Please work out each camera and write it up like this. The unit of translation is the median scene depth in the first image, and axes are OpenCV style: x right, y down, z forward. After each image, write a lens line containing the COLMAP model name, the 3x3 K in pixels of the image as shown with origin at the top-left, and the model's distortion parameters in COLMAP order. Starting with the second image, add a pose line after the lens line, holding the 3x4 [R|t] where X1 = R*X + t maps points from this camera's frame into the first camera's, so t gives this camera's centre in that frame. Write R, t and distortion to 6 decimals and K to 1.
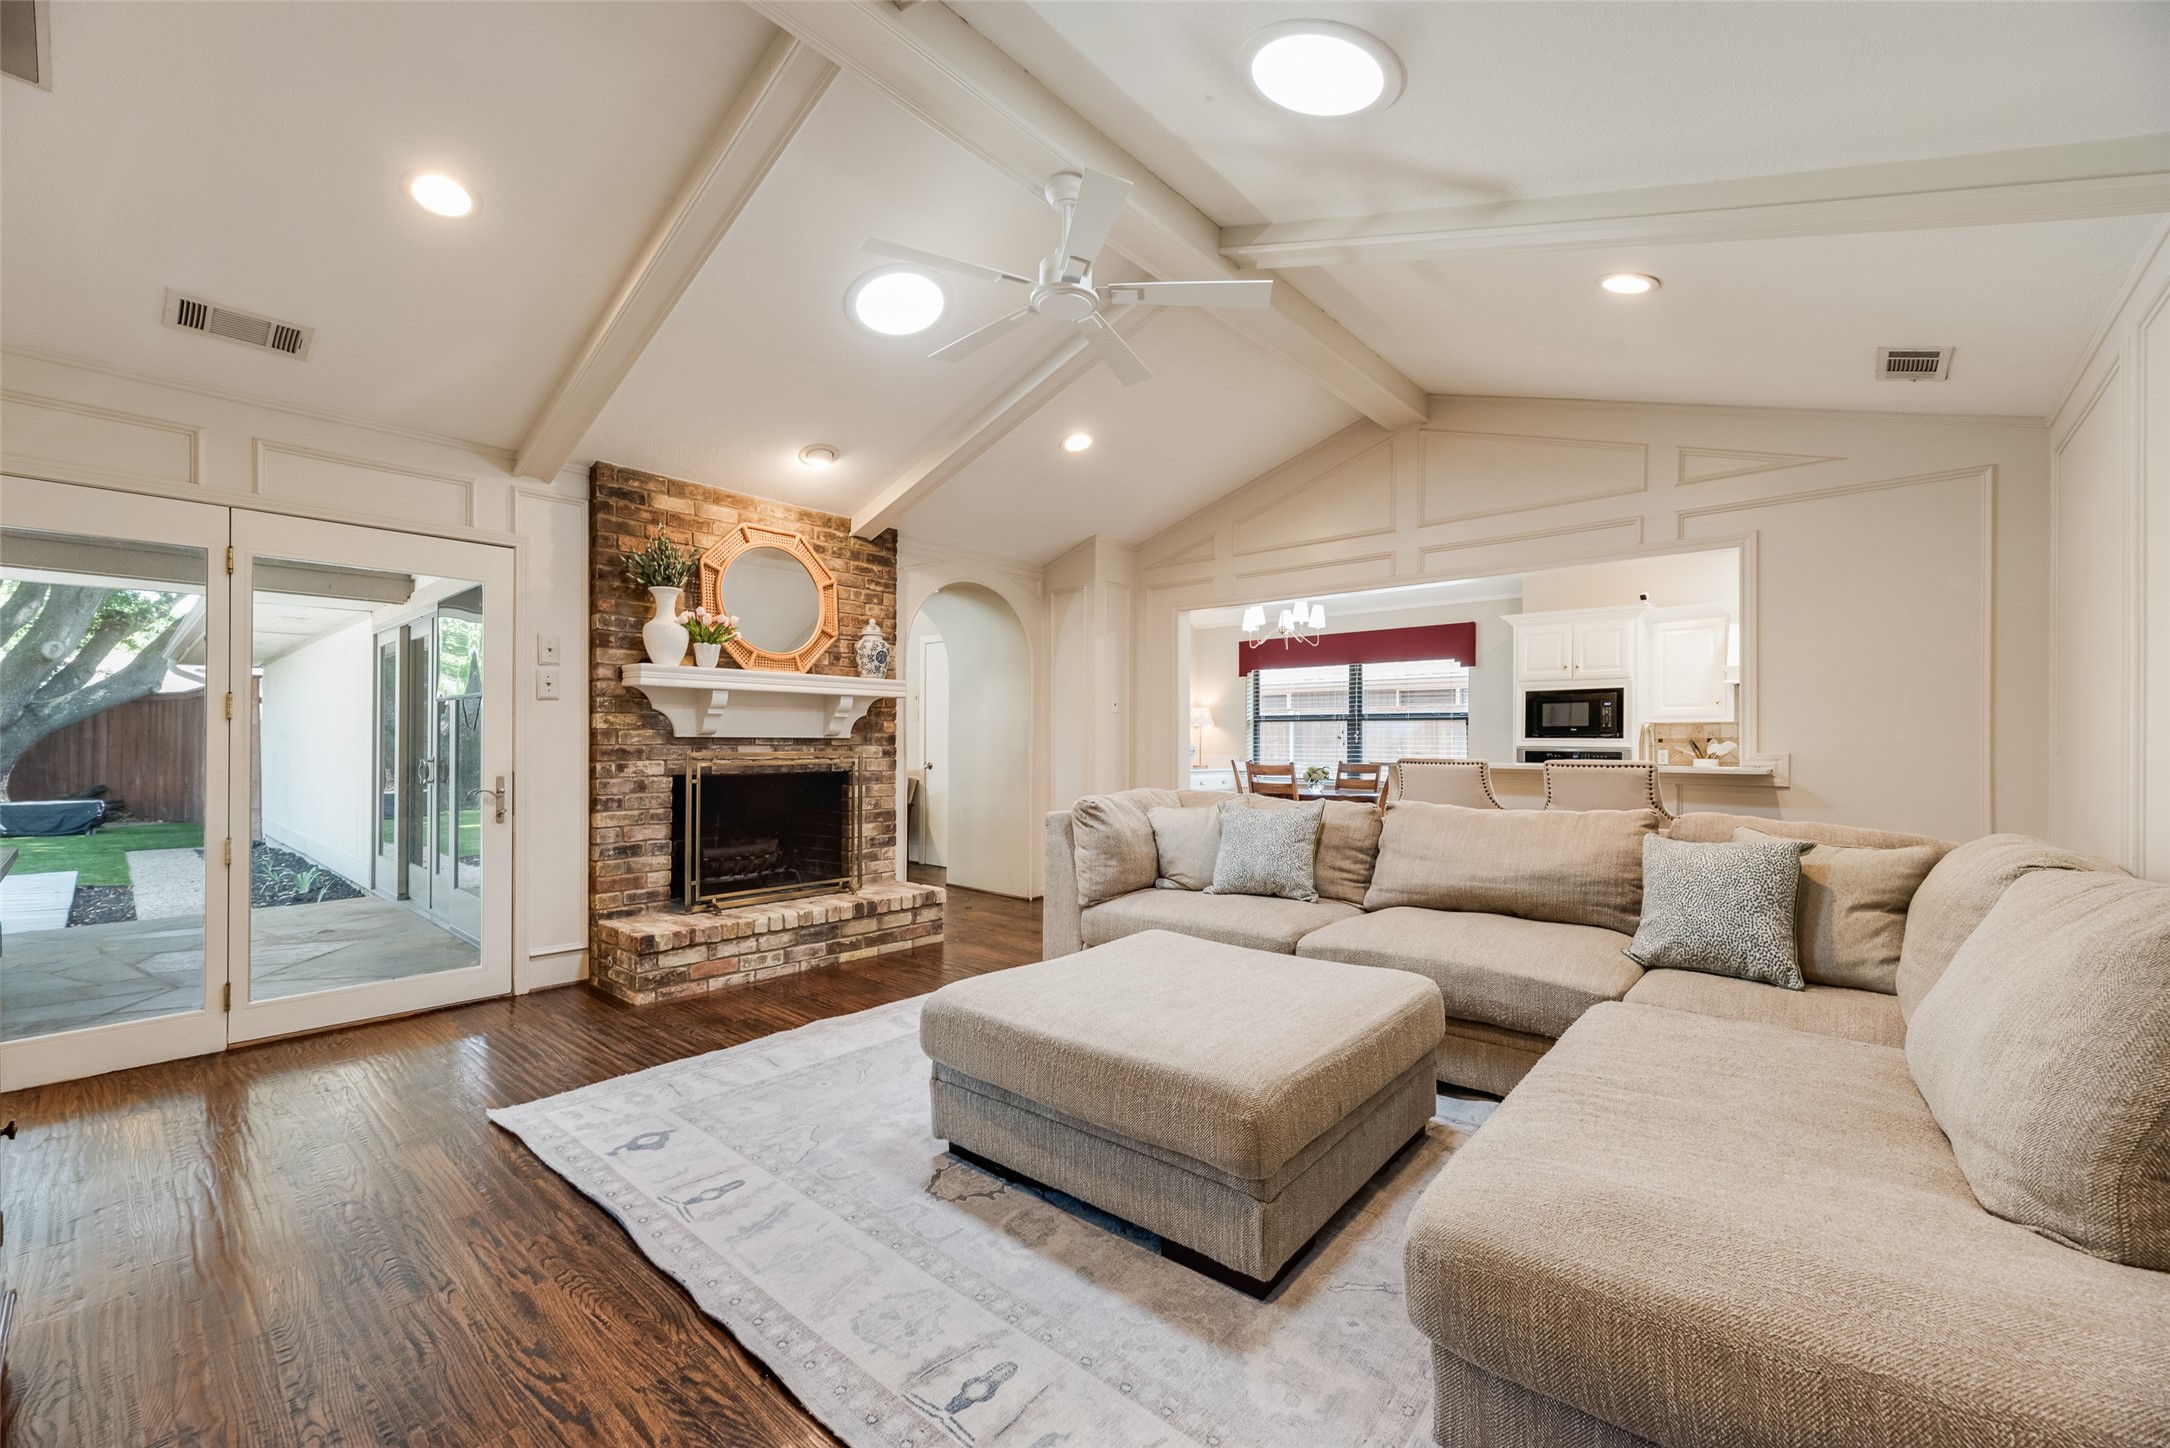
lens RADIAL K [[879.2, 0, 1085.1], [0, 879.2, 731.7], [0, 0, 1]] dist [0.003094, 0.000524]
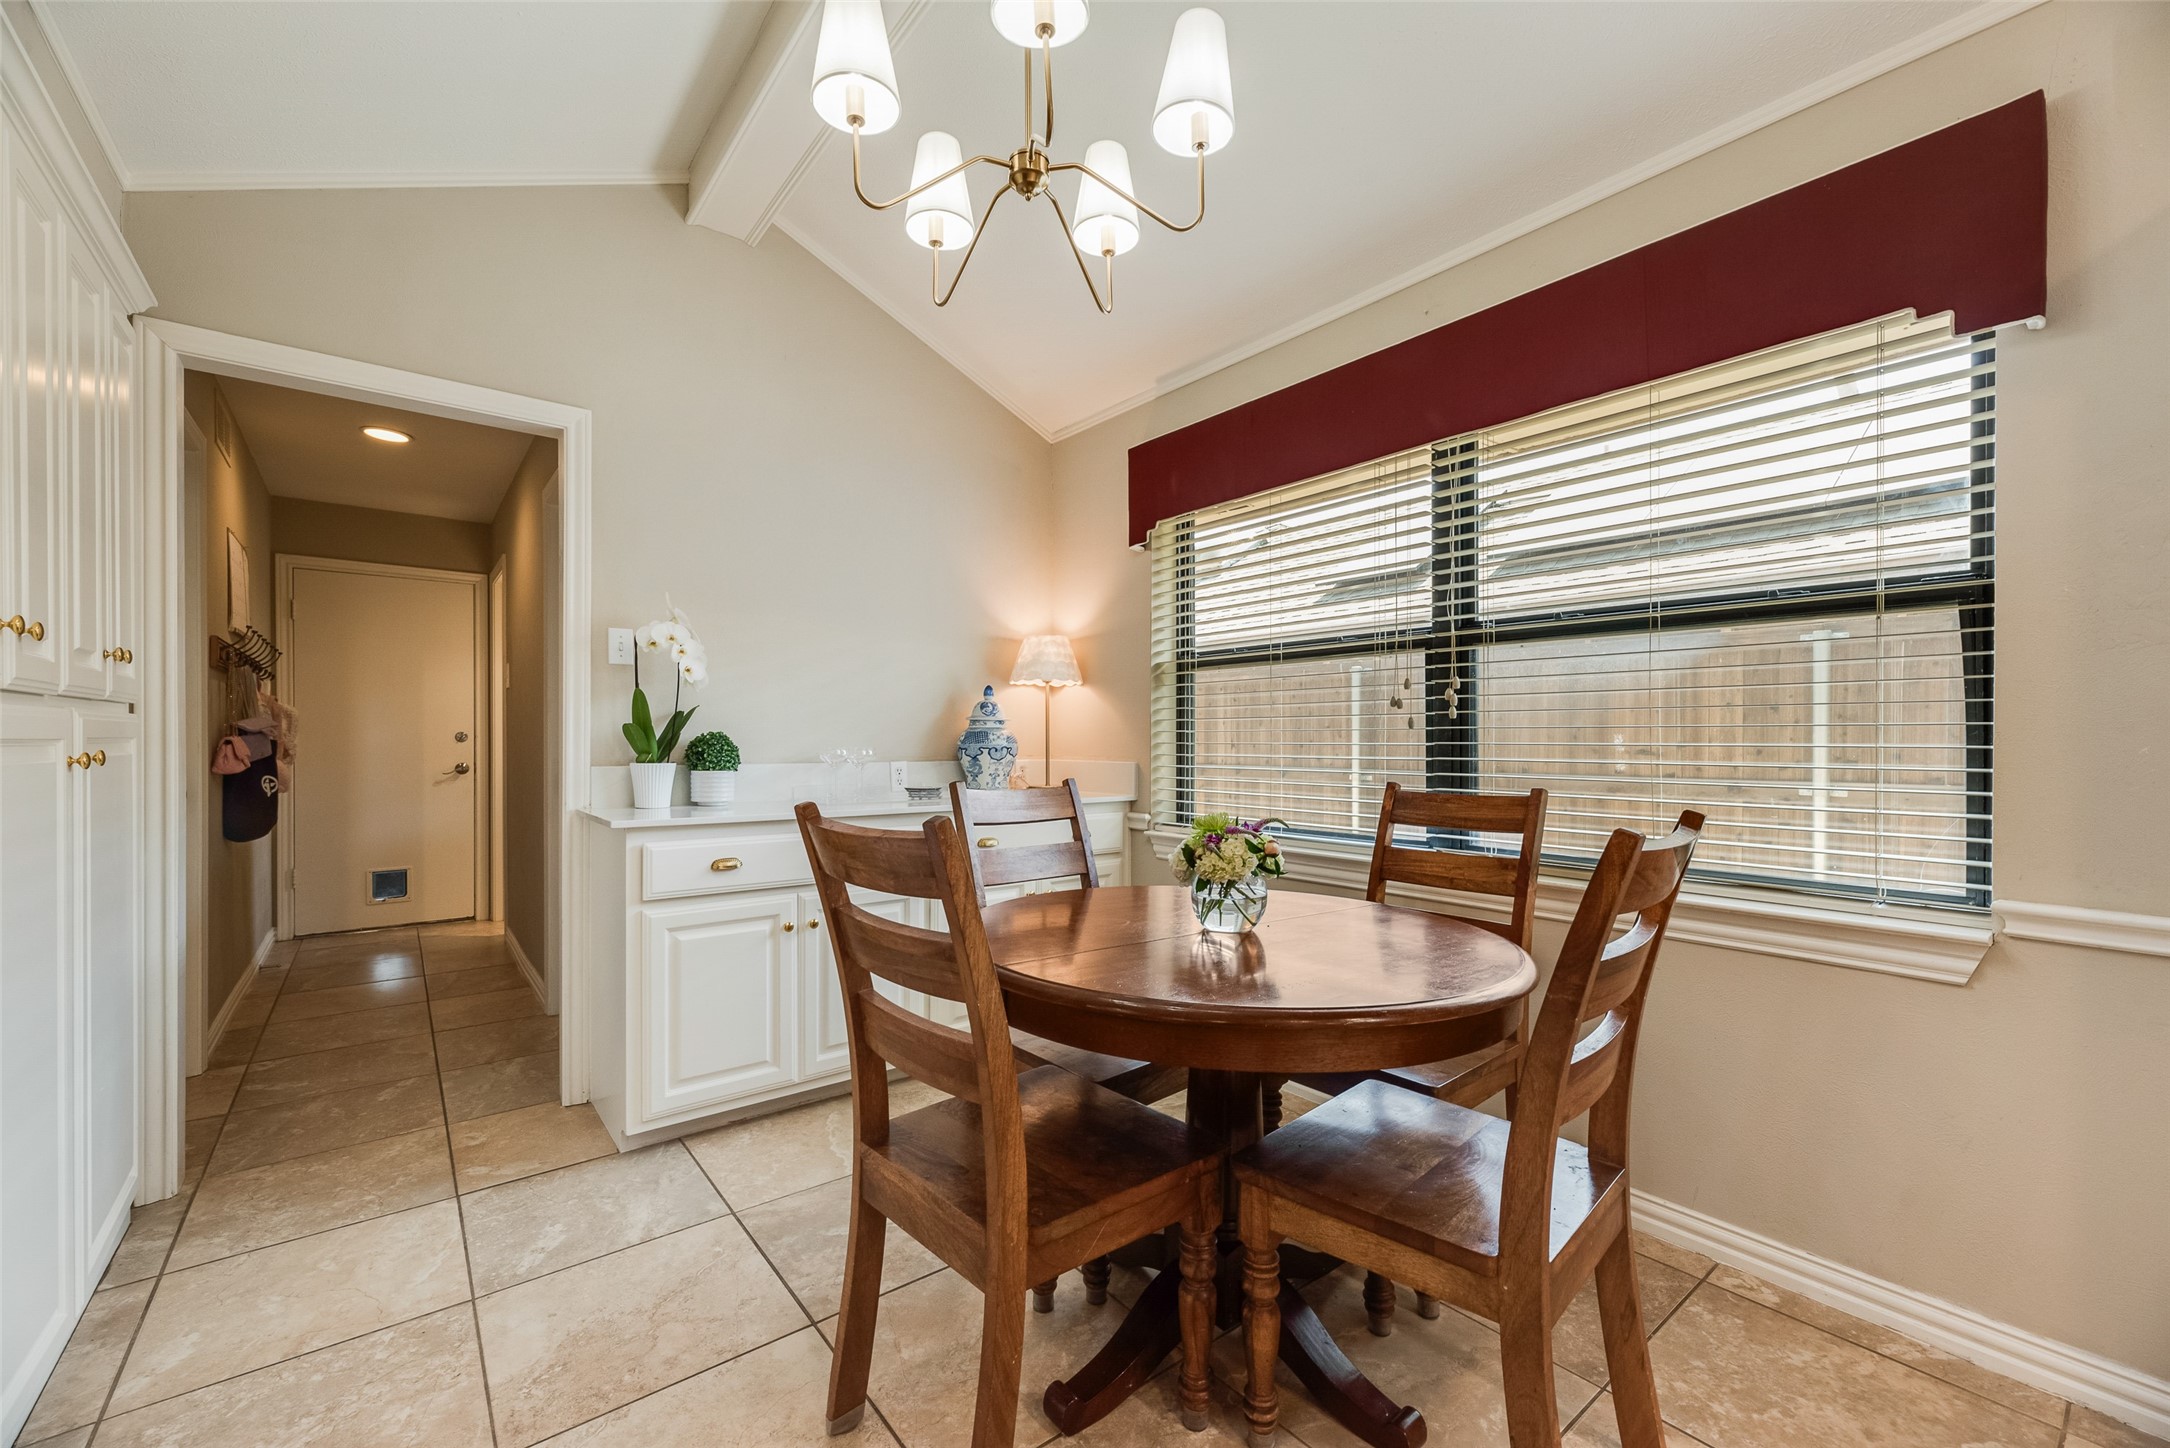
lens RADIAL K [[873.2, 0, 1087.6], [0, 873.2, 730.7], [0, 0, 1]] dist [0.001168, -0.000338]
pose [[0.984994, -0.008282, -0.172391, 0.437878], [0.008711, 0.999961, 0.001733, 0.026629], [0.172370, -0.003209, 0.985027, 1.275735]]
